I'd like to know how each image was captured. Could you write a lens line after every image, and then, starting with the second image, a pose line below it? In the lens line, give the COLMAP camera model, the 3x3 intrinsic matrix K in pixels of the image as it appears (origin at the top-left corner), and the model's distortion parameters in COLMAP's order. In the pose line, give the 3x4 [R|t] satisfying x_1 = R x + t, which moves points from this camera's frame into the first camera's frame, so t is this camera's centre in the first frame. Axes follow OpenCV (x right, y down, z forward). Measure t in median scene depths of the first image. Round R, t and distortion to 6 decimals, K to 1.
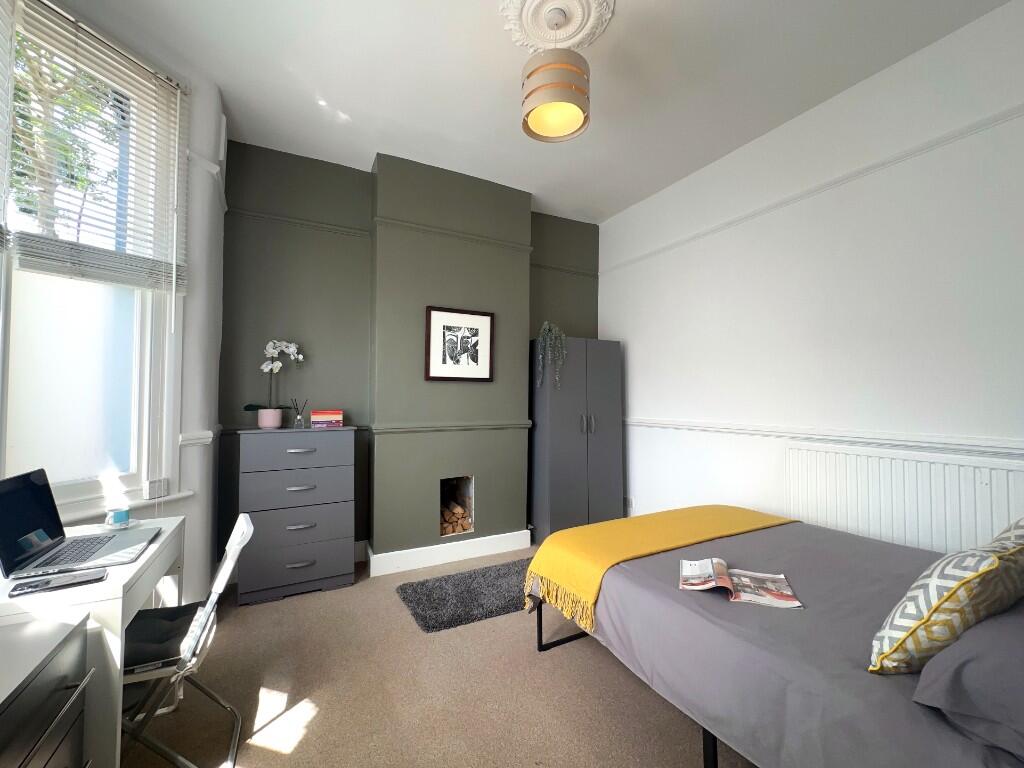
lens RADIAL K [[407.0, 0, 513.3], [0, 407.0, 387.2], [0, 0, 1]] dist [0.014076, 0.000050]
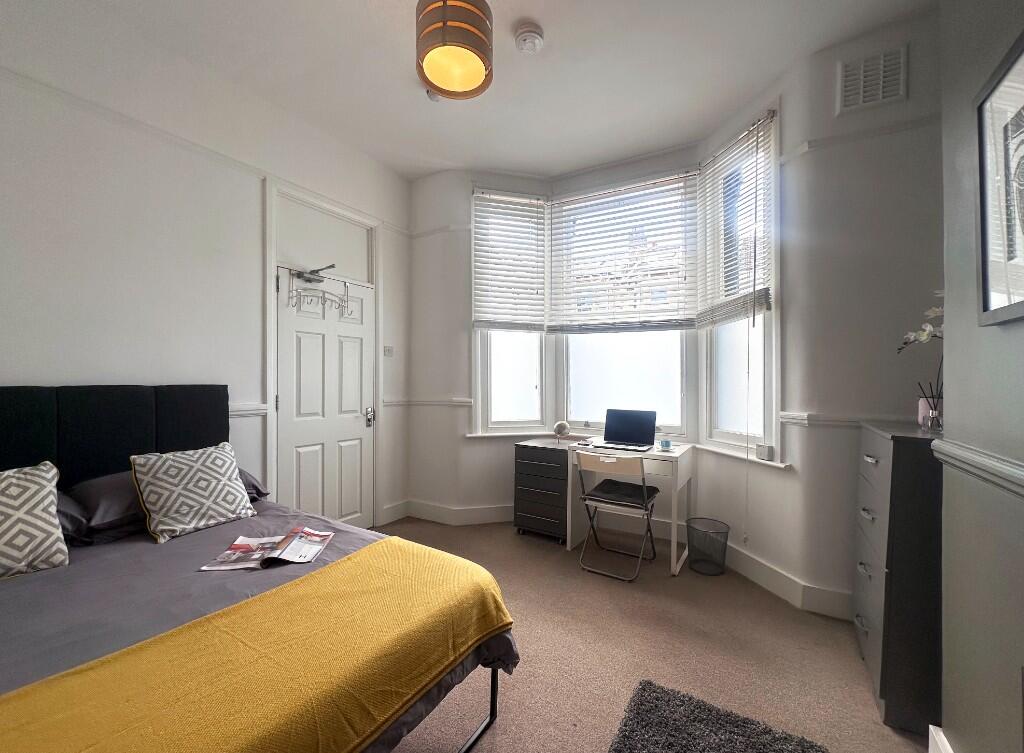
lens RADIAL K [[407.0, 0, 513.5], [0, 407.0, 374.5], [0, 0, 1]] dist [0.014076, 0.000050]
pose [[-0.861042, -0.006099, -0.508497, 0.536824], [0.006870, 0.999697, -0.023623, 0.049163], [0.508487, -0.023833, -0.860740, 2.207706]]
